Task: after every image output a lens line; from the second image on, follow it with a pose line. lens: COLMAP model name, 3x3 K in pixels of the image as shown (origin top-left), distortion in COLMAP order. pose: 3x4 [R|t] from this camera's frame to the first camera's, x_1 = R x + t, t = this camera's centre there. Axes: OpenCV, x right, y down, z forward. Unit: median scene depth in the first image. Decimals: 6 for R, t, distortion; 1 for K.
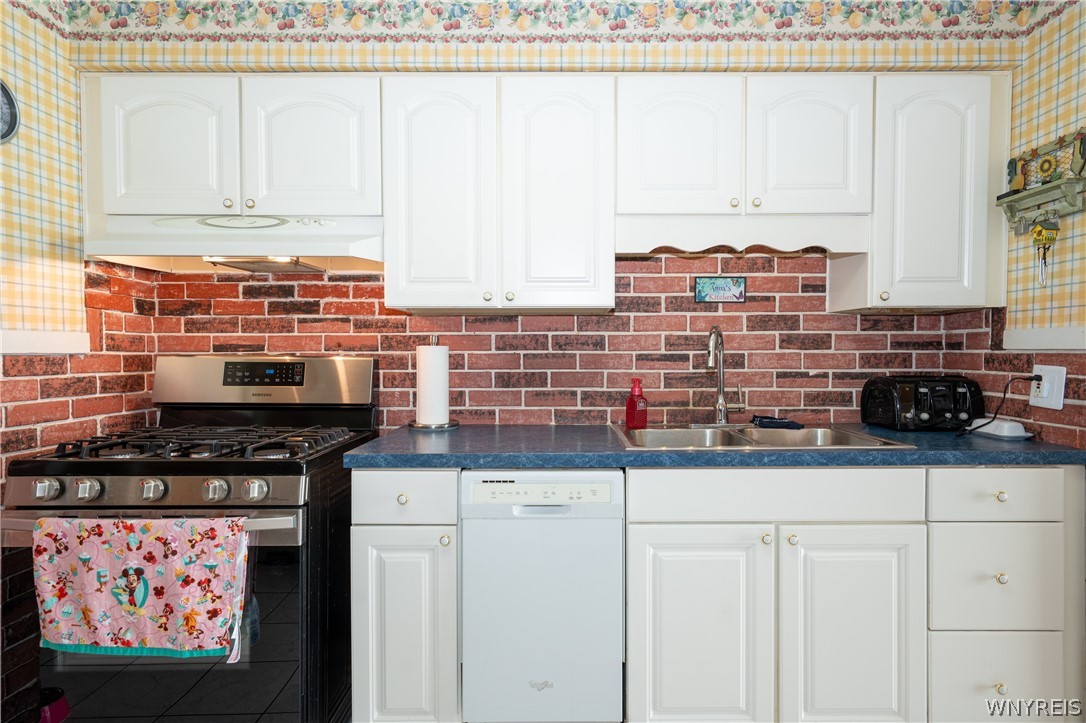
lens RADIAL K [[561.2, 0, 544.9], [0, 561.2, 360.7], [0, 0, 1]] dist [0.007140, 0.000862]
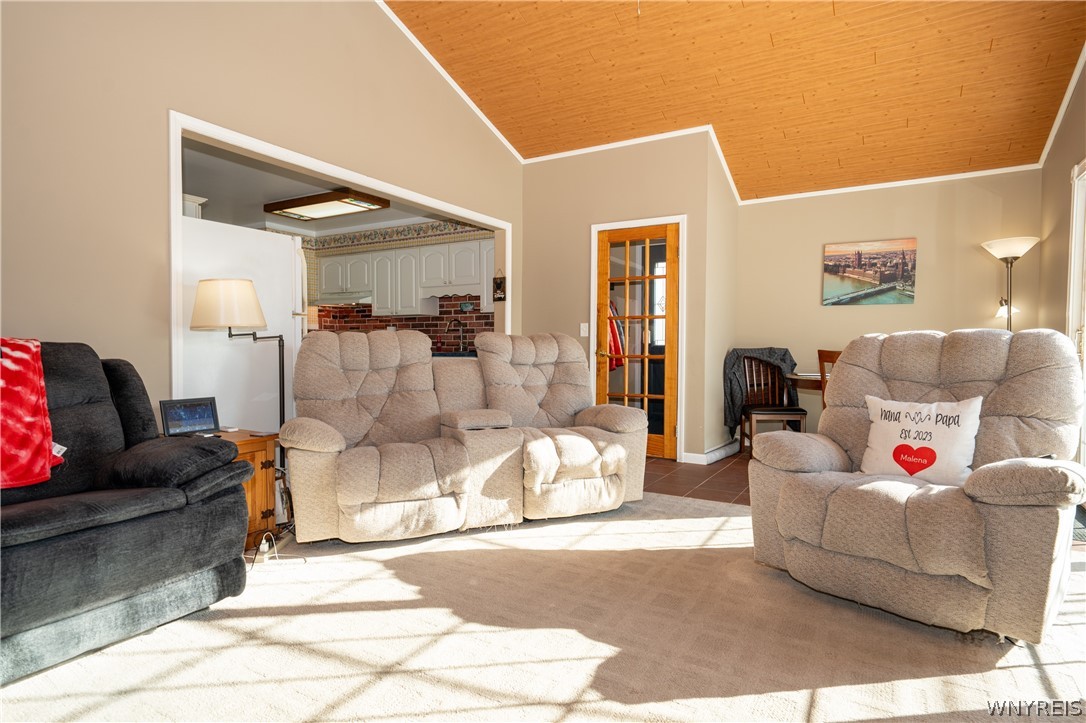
lens RADIAL K [[601.0, 0, 543.9], [0, 601.0, 358.5], [0, 0, 1]] dist [0.025781, 0.000890]
pose [[0.869498, 0.012192, -0.493786, 2.553901], [-0.014035, 0.999902, -0.000026, 0.162675], [0.493737, 0.006953, 0.869584, -1.813361]]
